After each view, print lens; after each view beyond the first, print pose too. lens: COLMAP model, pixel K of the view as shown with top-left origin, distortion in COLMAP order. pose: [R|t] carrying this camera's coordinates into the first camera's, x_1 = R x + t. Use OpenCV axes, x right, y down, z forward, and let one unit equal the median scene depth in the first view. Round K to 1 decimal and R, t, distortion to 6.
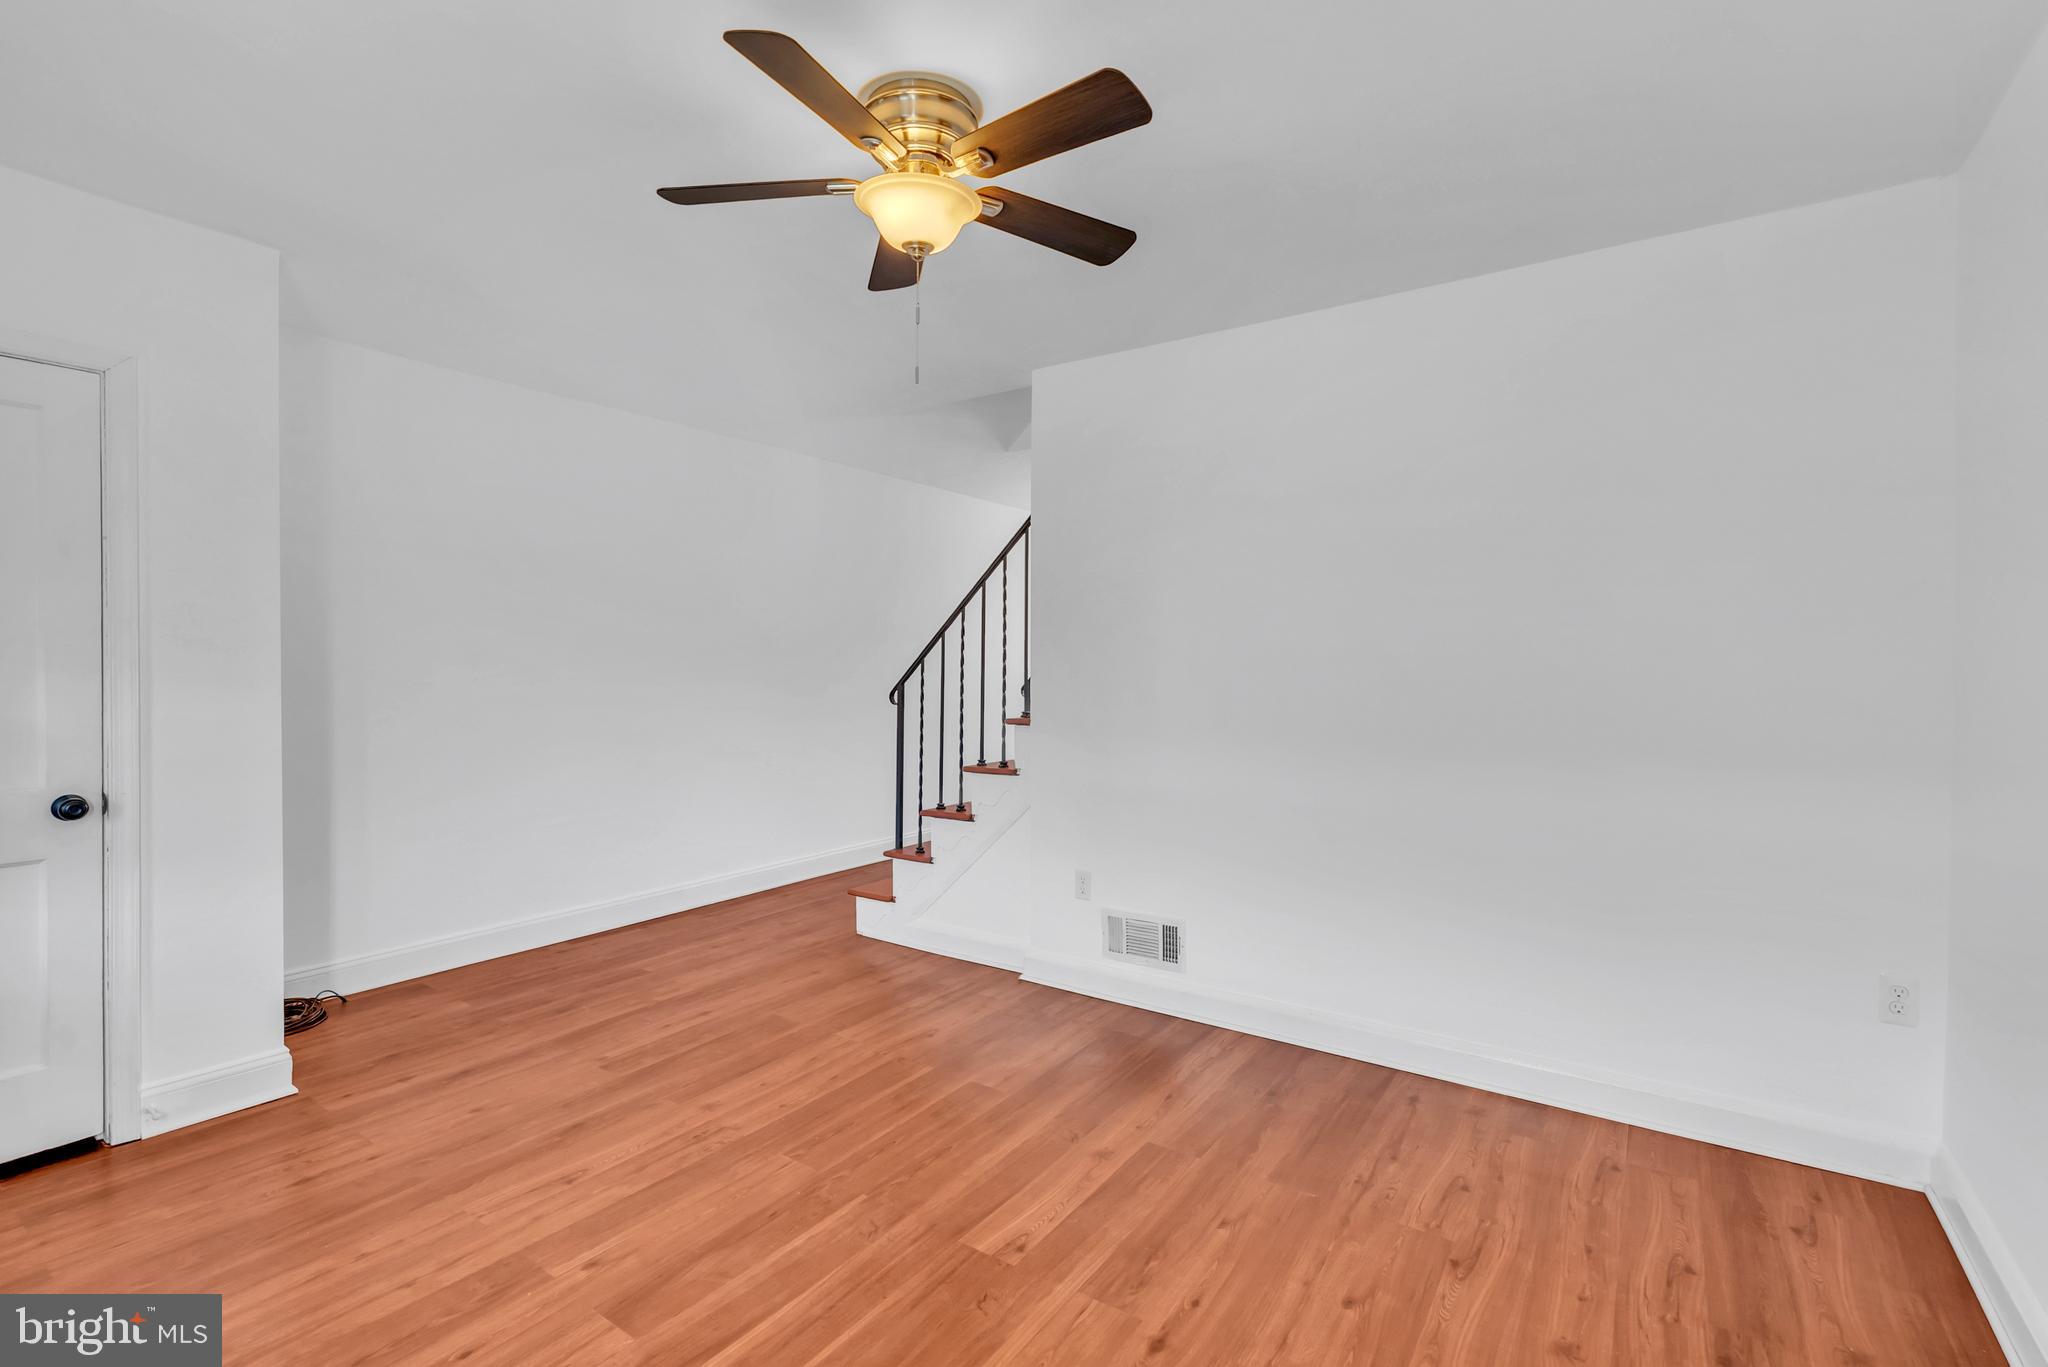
lens RADIAL K [[1009.4, 0, 1045.1], [0, 1009.4, 681.5], [0, 0, 1]] dist [-0.000866, -0.000226]
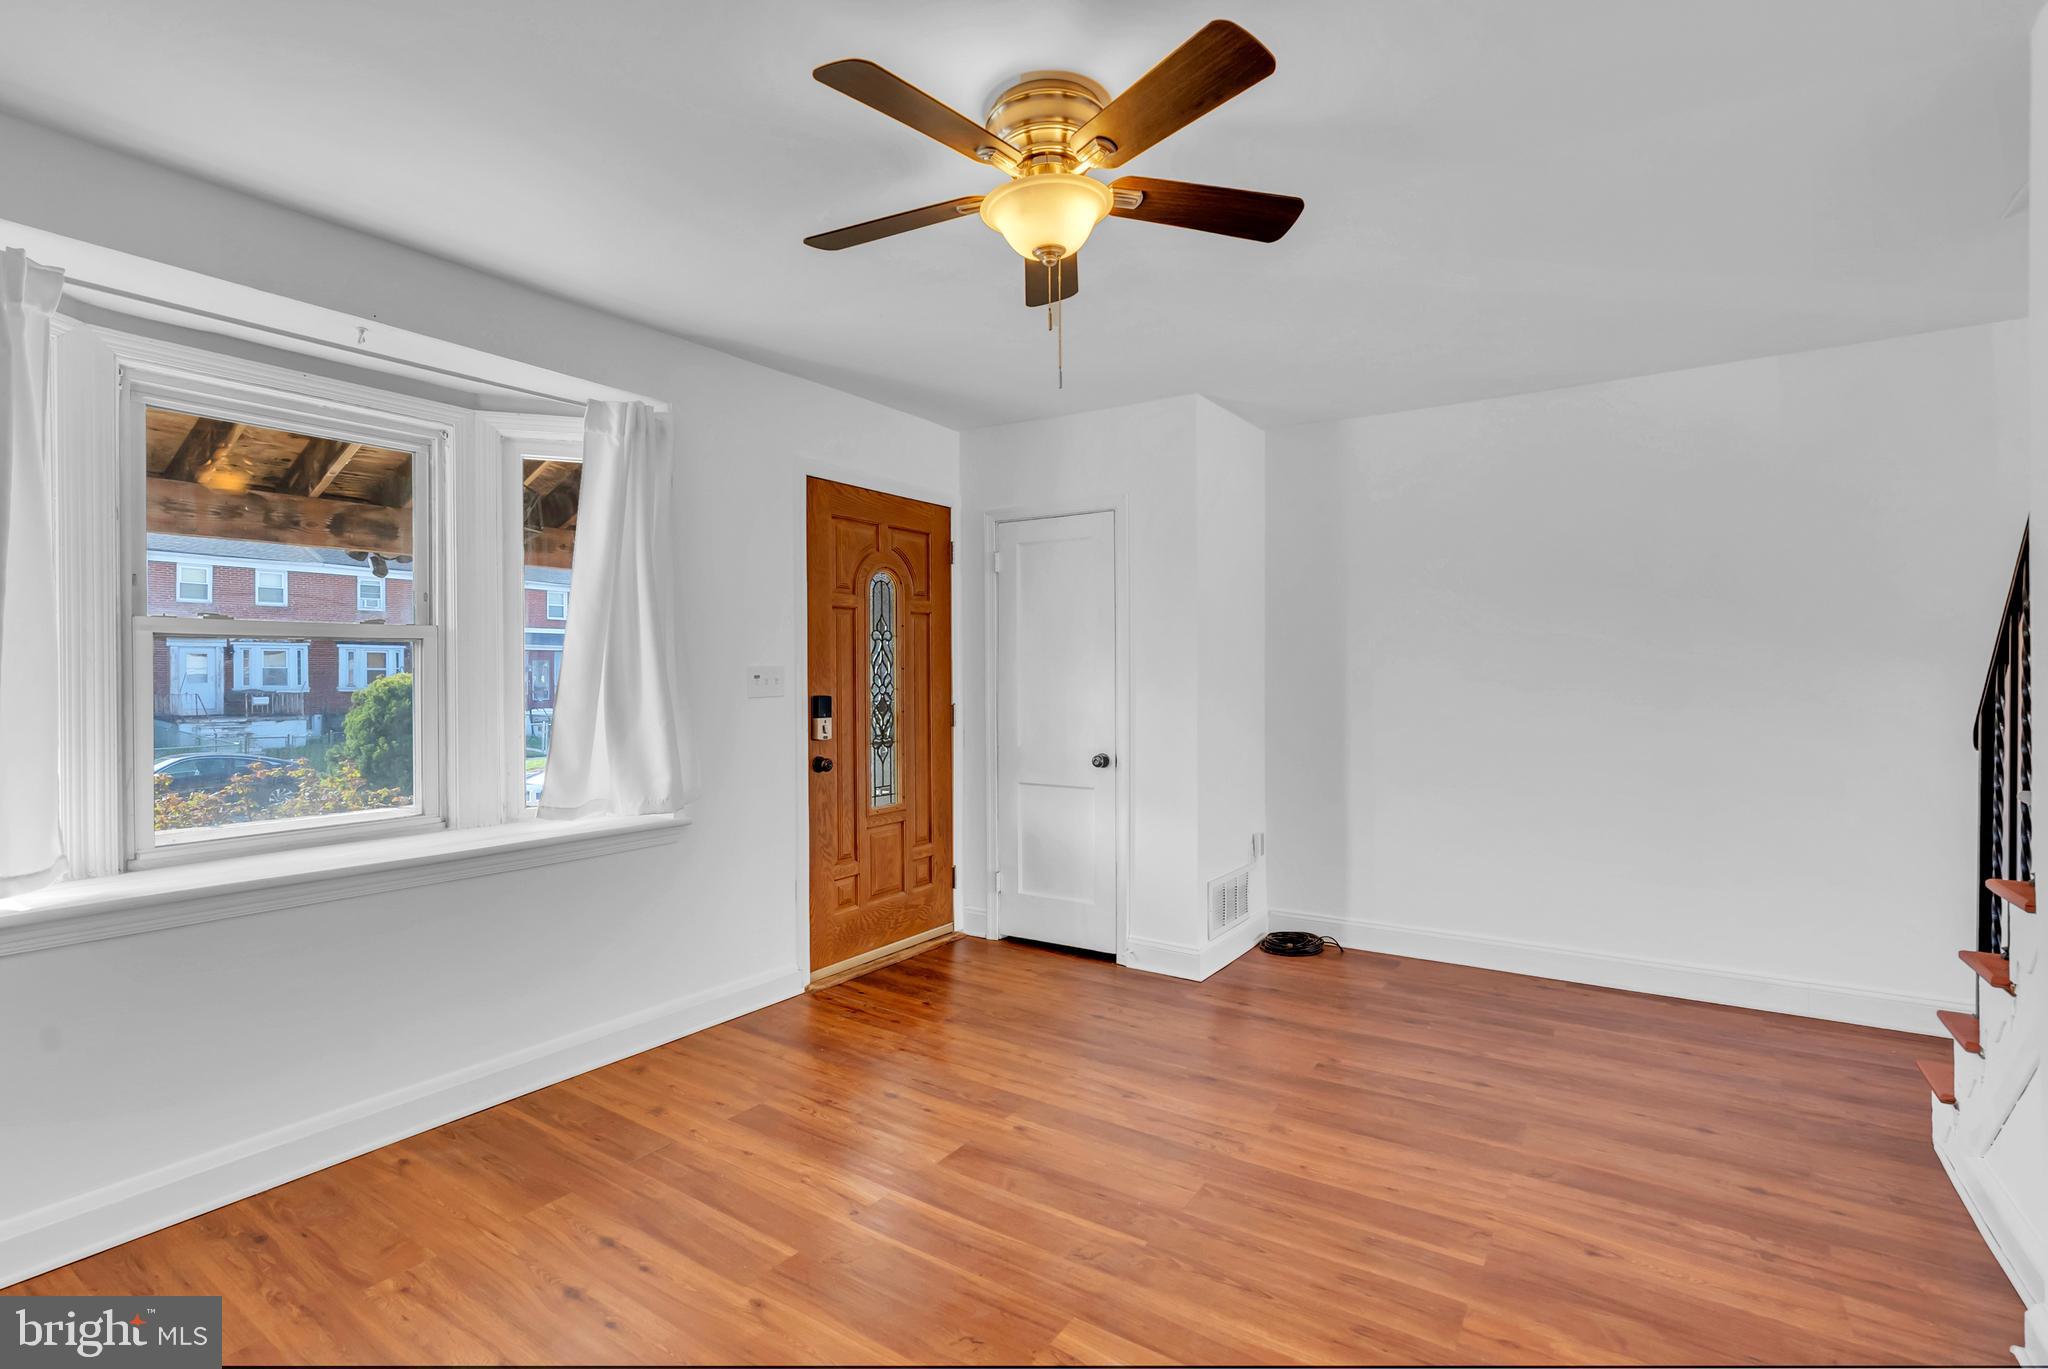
lens RADIAL K [[922.3, 0, 953.9], [0, 922.3, 688.0], [0, 0, 1]] dist [-0.002615, 0.000141]
pose [[-0.049870, 0.007975, -0.998724, 0.614561], [-0.015345, 0.999844, 0.008750, -0.011876], [0.998638, 0.015762, -0.049740, 0.769837]]
